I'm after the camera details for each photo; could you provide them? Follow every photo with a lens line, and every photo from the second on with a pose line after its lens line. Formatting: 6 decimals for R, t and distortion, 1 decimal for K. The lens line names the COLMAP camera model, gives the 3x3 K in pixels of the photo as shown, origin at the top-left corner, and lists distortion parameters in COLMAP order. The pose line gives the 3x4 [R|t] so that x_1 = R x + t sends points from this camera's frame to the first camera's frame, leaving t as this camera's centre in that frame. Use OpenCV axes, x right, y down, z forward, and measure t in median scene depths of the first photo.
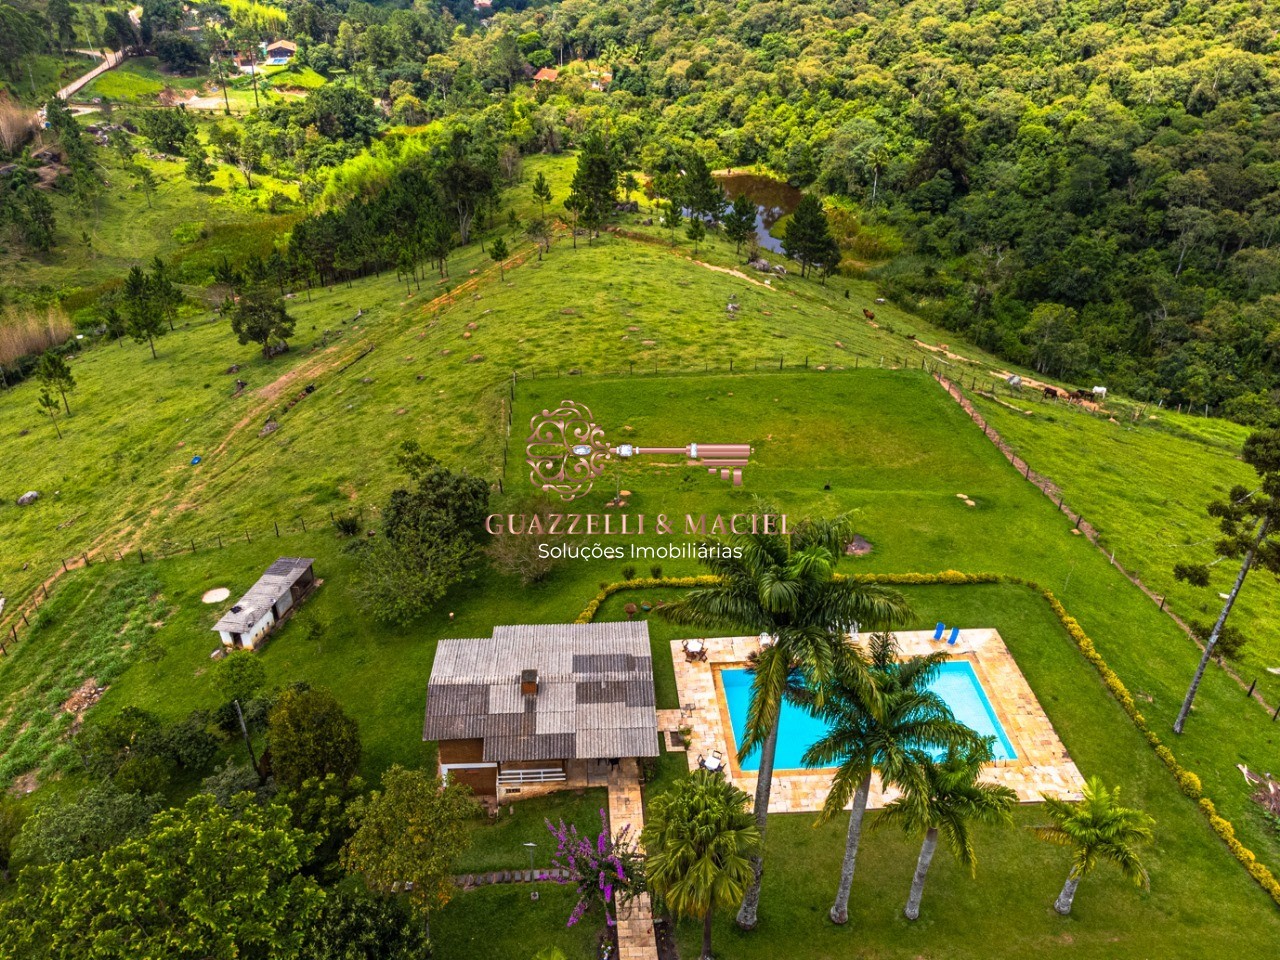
lens RADIAL K [[994.1, 0, 591.8], [0, 994.1, 441.2], [0, 0, 1]] dist [0.016142, 0.010823]
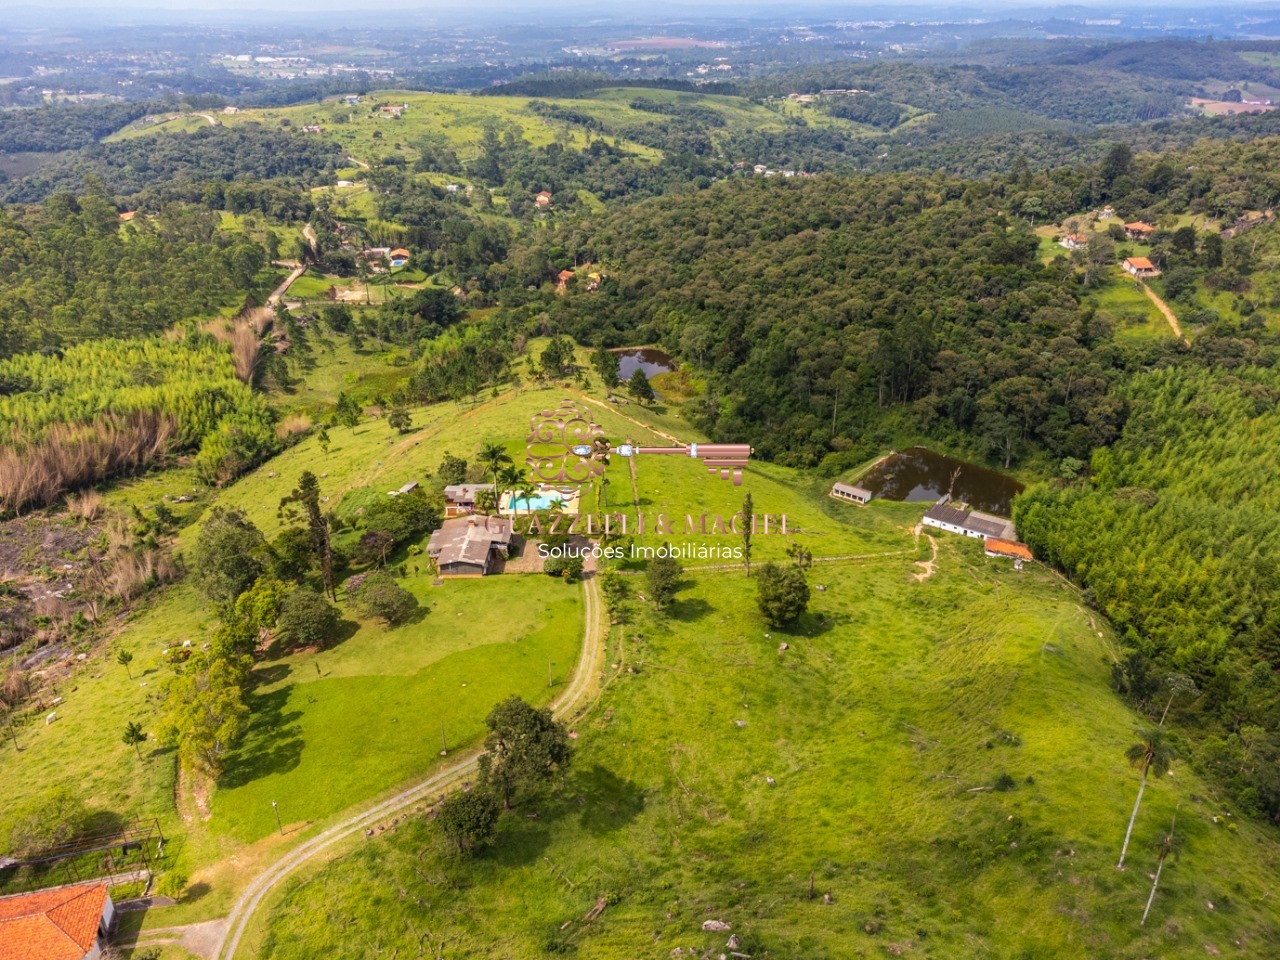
lens RADIAL K [[969.6, 0, 643.9], [0, 969.6, 477.7], [0, 0, 1]] dist [0.012942, 0.008204]
pose [[0.999425, 0.013718, -0.031024, 0.185256], [-0.016143, 0.996718, -0.079323, 0.104580], [0.029834, 0.079778, 0.996366, -0.711732]]
